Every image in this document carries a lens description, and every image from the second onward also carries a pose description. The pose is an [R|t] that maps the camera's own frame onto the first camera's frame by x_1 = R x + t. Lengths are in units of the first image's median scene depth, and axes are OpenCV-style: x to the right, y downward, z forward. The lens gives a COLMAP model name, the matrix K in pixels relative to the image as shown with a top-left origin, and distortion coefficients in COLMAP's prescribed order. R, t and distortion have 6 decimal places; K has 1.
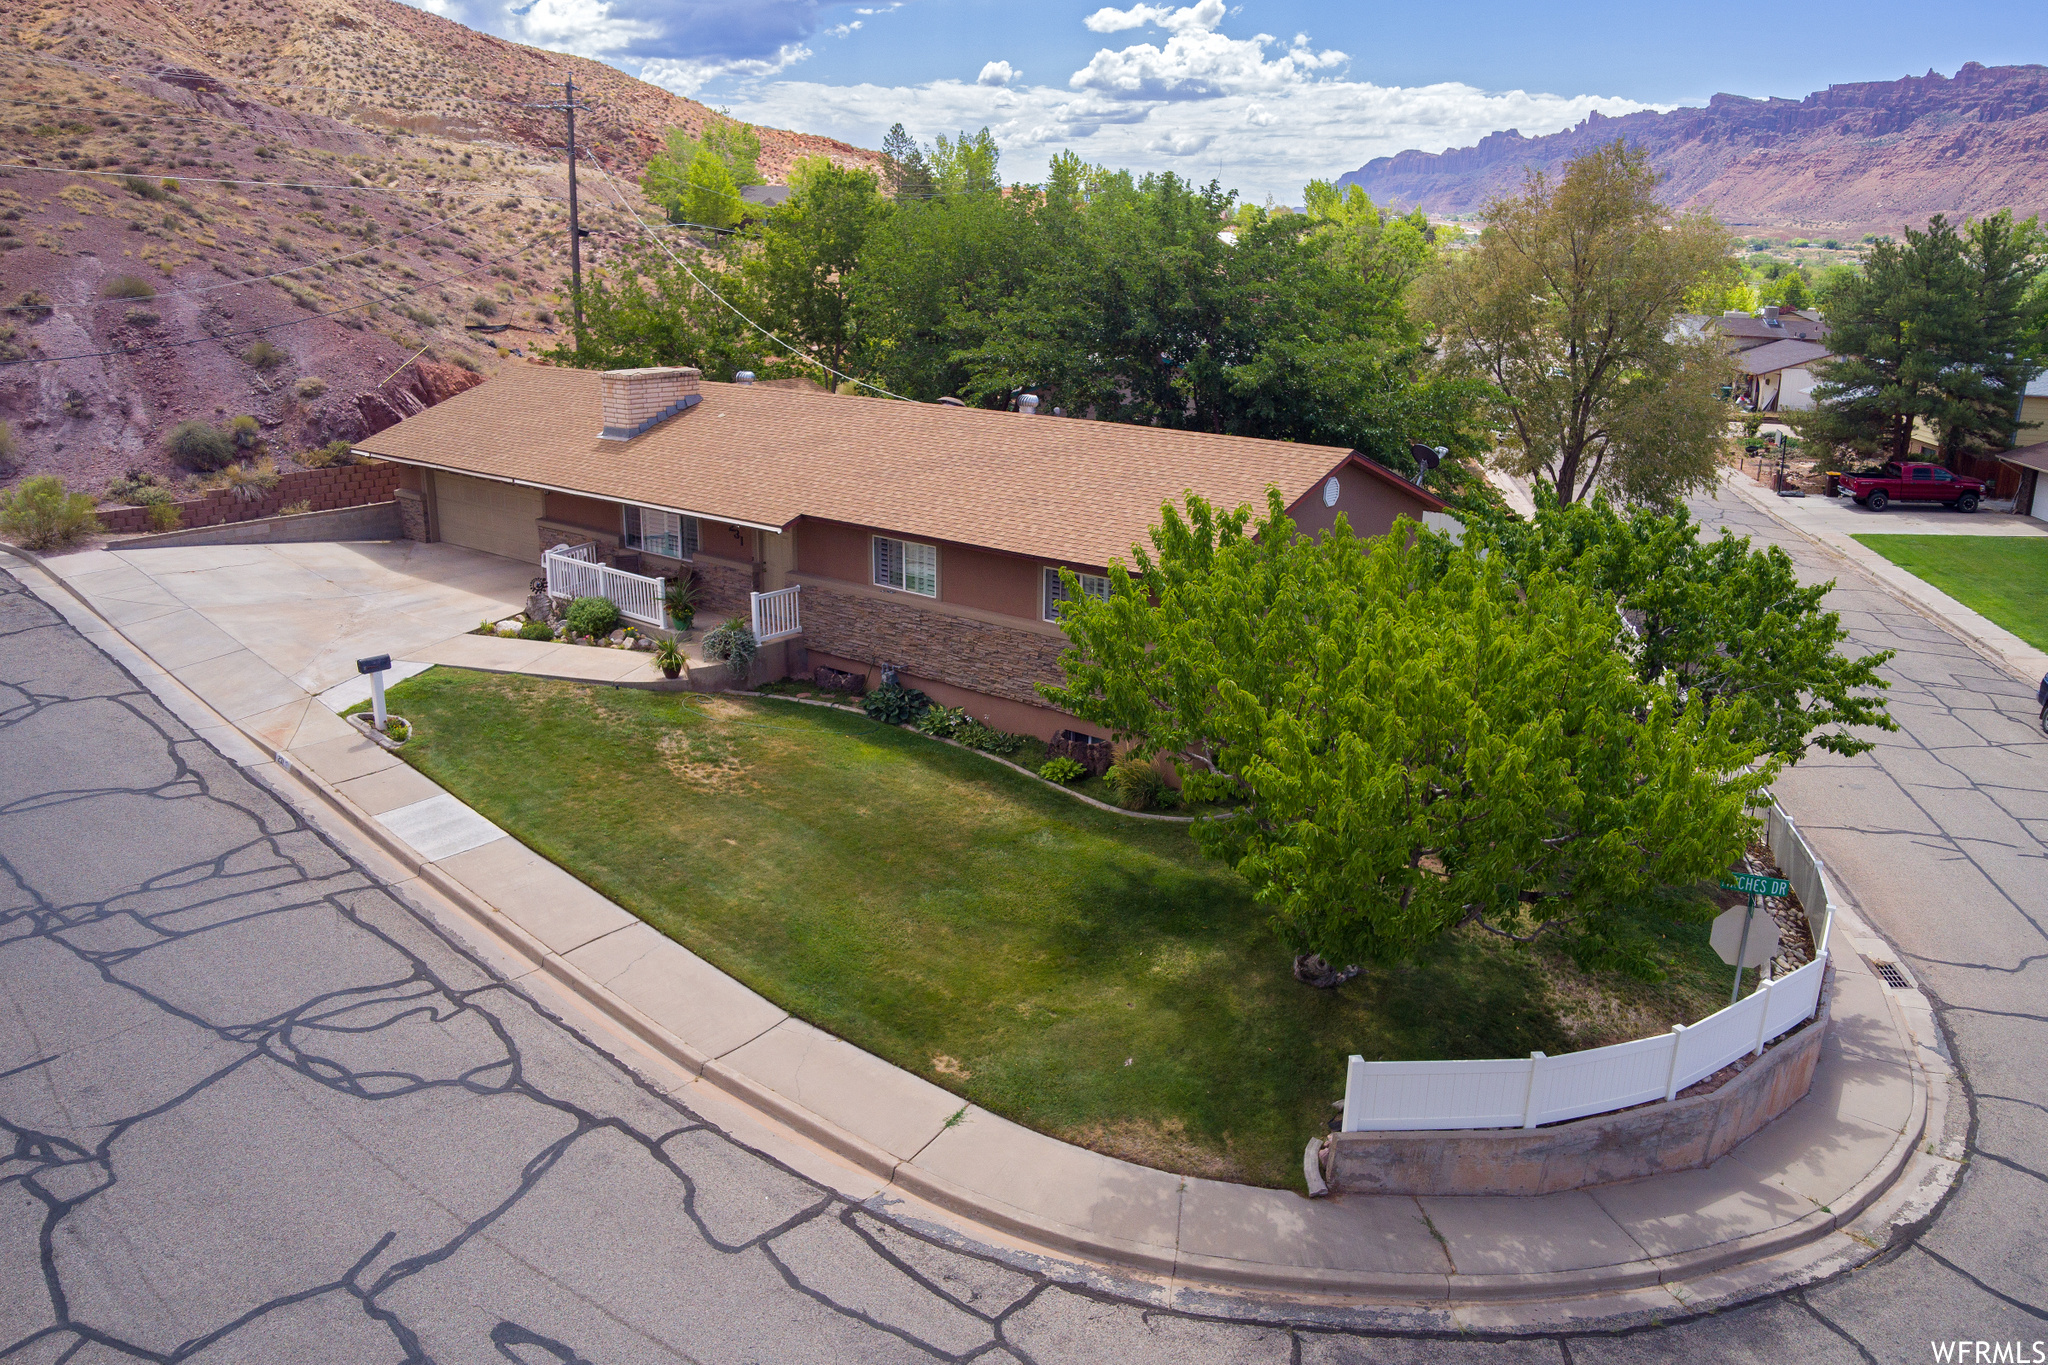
lens RADIAL K [[1357.3, 0, 1021.2], [0, 1357.3, 724.1], [0, 0, 1]] dist [-0.080065, 0.022541]
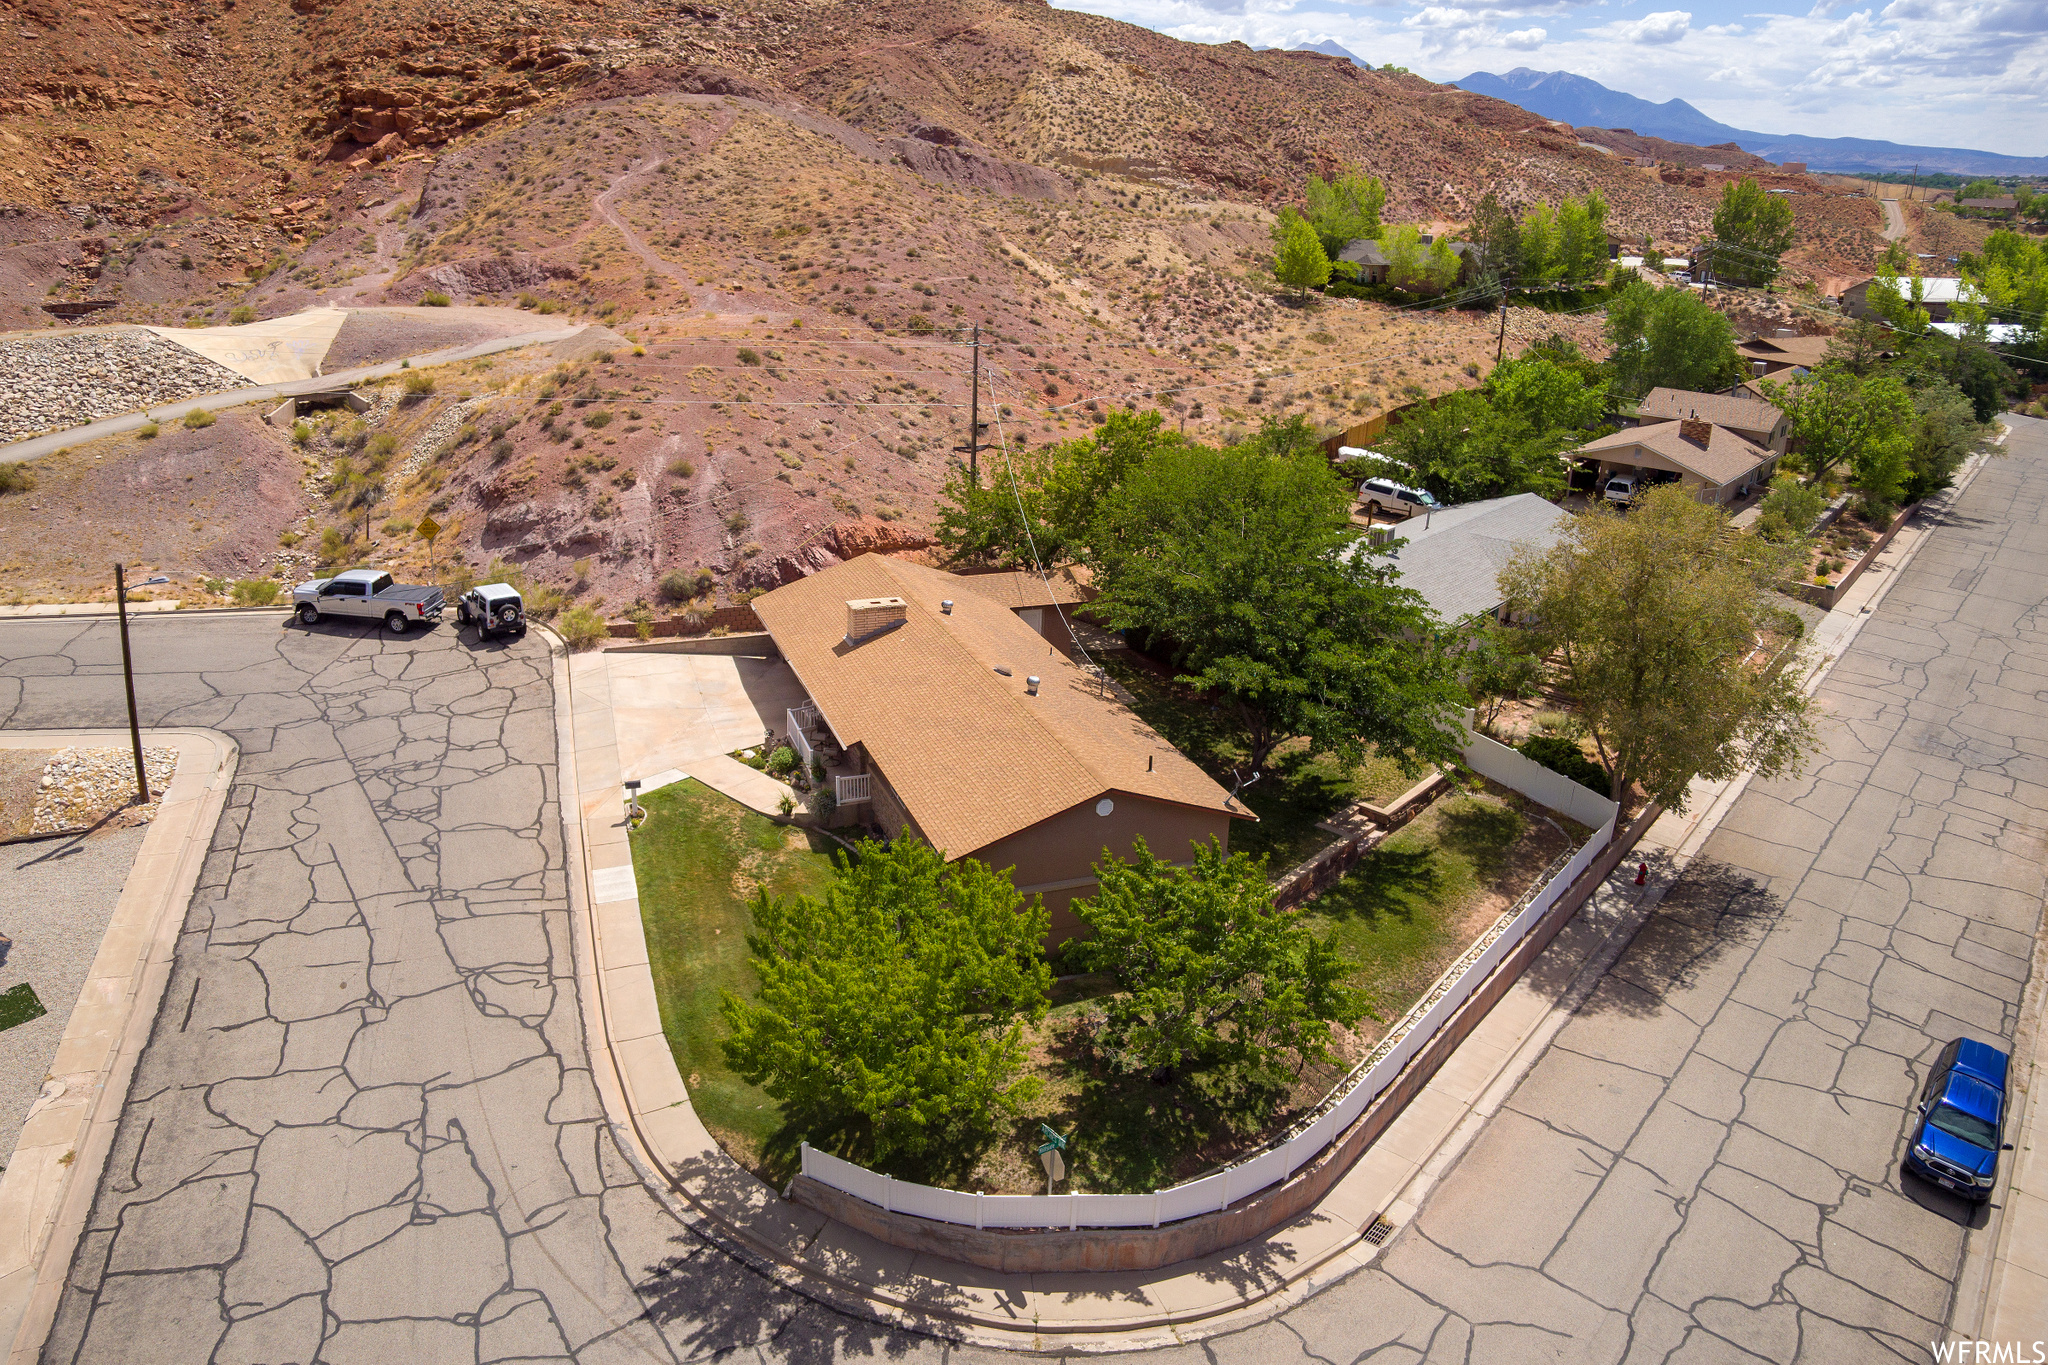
lens RADIAL K [[1357.3, 0, 1034.5], [0, 1357.3, 666.7], [0, 0, 1]] dist [-0.080065, 0.022541]
pose [[0.859134, 0.177019, -0.480159, 0.157868], [-0.173472, 0.983455, 0.052179, -0.071264], [0.481452, 0.038465, 0.875628, -0.074110]]
